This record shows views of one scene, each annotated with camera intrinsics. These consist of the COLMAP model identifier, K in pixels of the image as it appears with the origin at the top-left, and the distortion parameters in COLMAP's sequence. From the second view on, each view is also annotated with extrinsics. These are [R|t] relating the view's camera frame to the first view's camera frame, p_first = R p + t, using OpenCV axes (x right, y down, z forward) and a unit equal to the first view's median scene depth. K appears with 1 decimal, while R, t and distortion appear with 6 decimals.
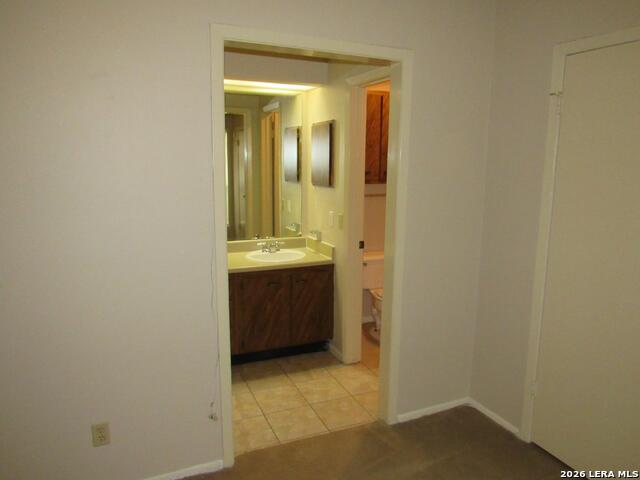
lens RADIAL K [[455.3, 0, 319.8], [0, 455.3, 240.6], [0, 0, 1]] dist [-0.041508, -0.001439]
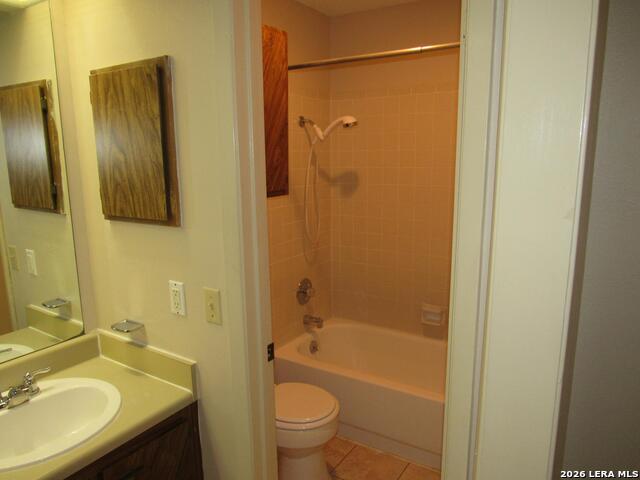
lens RADIAL K [[455.3, 0, 321.7], [0, 455.3, 238.2], [0, 0, 1]] dist [-0.041508, -0.001439]
pose [[0.828037, -0.122824, 0.547056, -0.081958], [0.116445, 0.992108, 0.046493, -0.101871], [-0.548449, 0.025204, 0.835804, 0.545935]]
